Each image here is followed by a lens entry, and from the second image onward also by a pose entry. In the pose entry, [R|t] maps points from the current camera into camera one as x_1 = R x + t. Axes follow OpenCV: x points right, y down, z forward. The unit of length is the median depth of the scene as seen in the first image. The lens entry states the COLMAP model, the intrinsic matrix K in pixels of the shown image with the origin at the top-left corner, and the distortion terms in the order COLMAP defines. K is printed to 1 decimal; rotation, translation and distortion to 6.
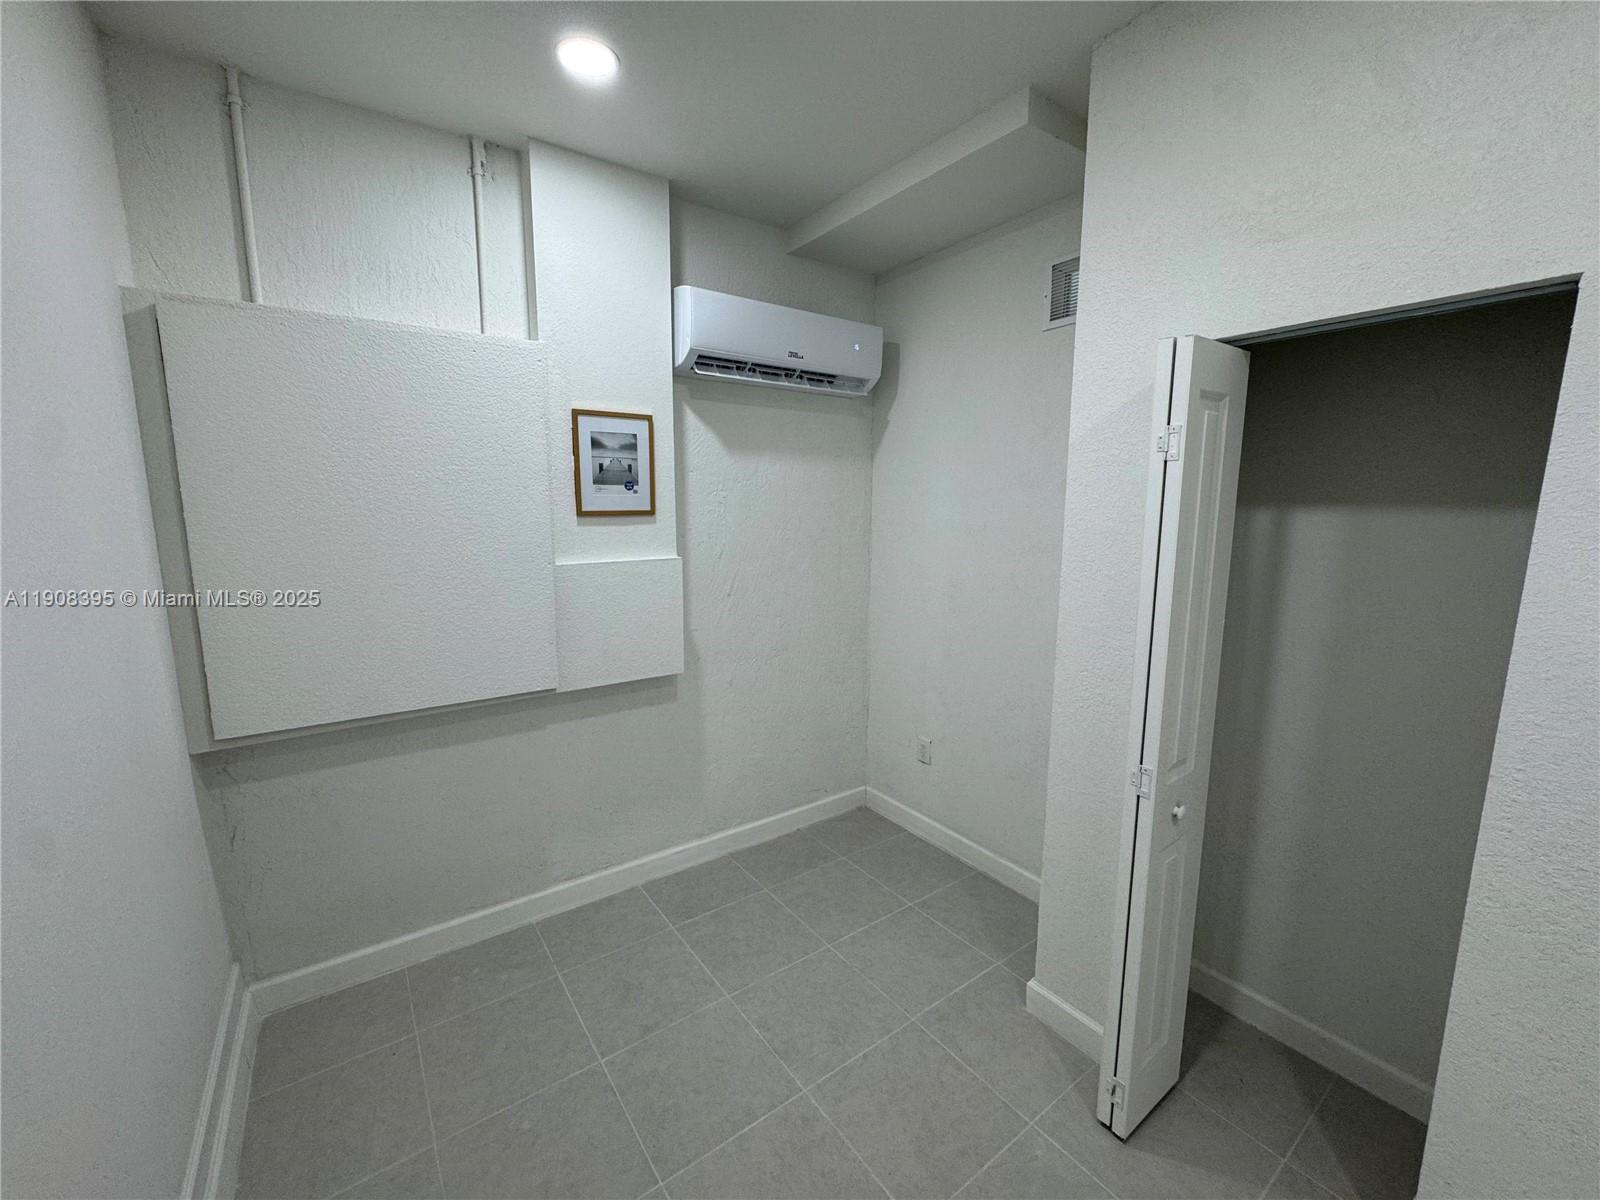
lens RADIAL K [[642.2, 0, 800.0], [0, 642.2, 600.0], [0, 0, 1]] dist [-0.006457, 0.000497]
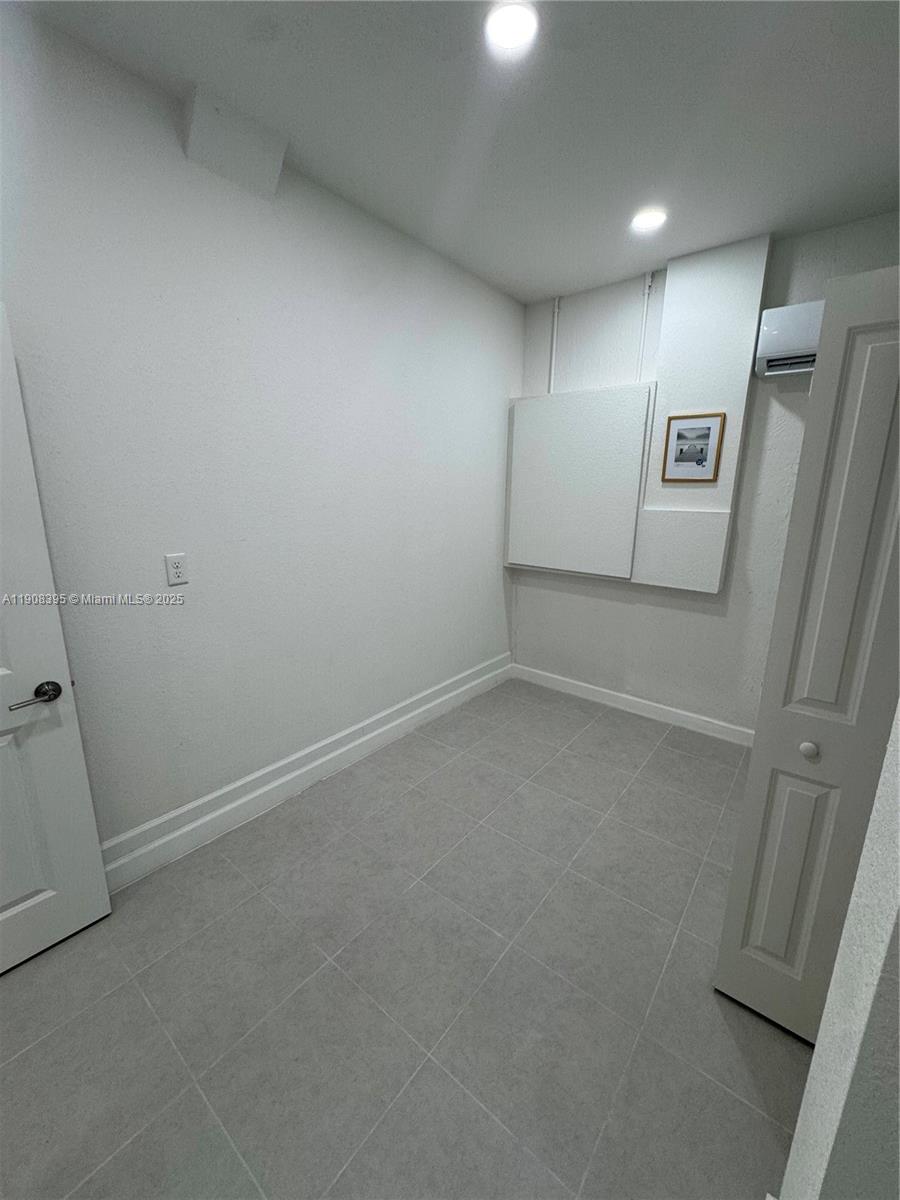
lens RADIAL K [[481.6, 0, 450.0], [0, 481.6, 600.0], [0, 0, 1]] dist [-0.006457, 0.000497]
pose [[0.262683, 0.217471, -0.940056, 0.739758], [-0.160529, 0.970541, 0.179666, 0.032429], [0.951435, 0.103711, 0.289855, 0.130750]]
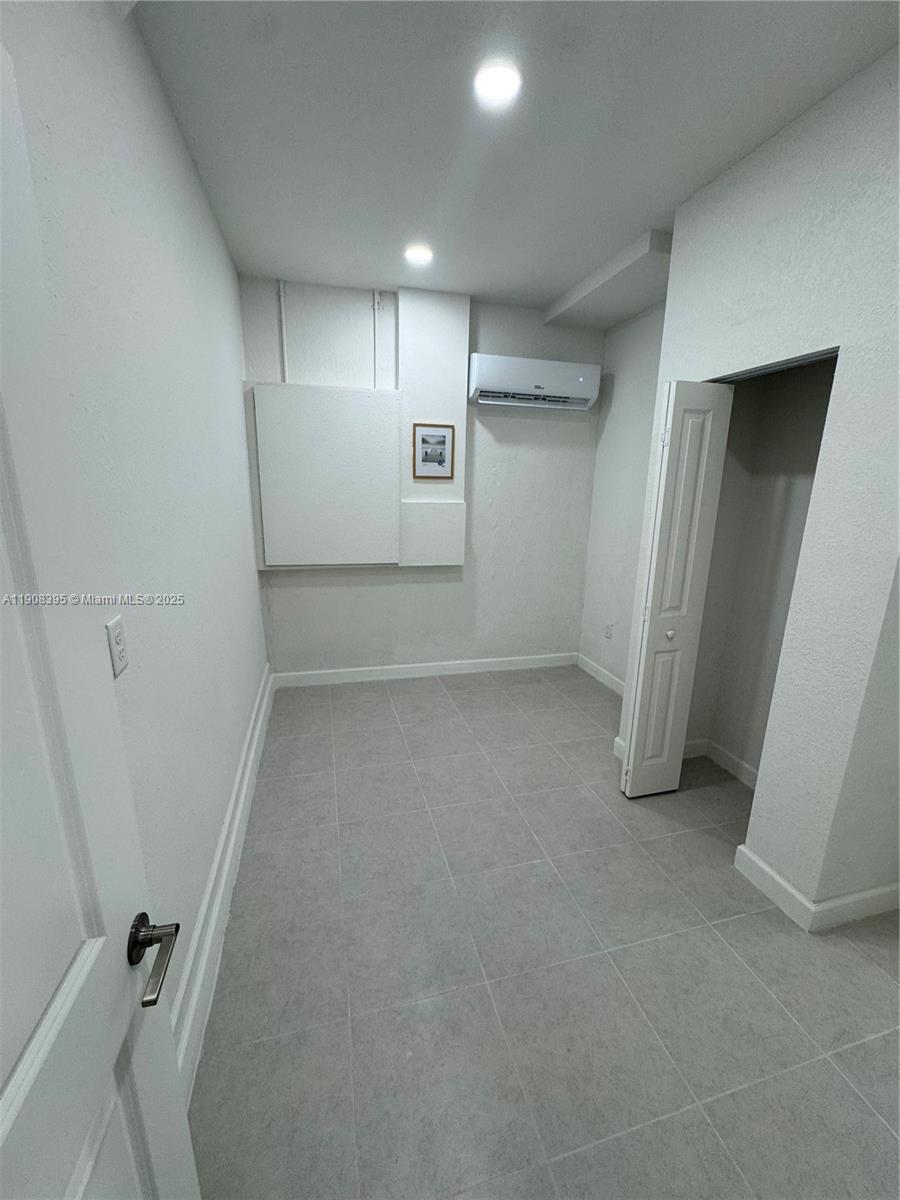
lens RADIAL K [[481.6, 0, 450.0], [0, 481.6, 600.0], [0, 0, 1]] dist [-0.006457, 0.000497]
pose [[0.933562, 0.099371, -0.344366, 0.303759], [-0.070728, 0.992981, 0.094795, 0.092456], [0.351369, -0.064141, 0.934037, -0.372452]]
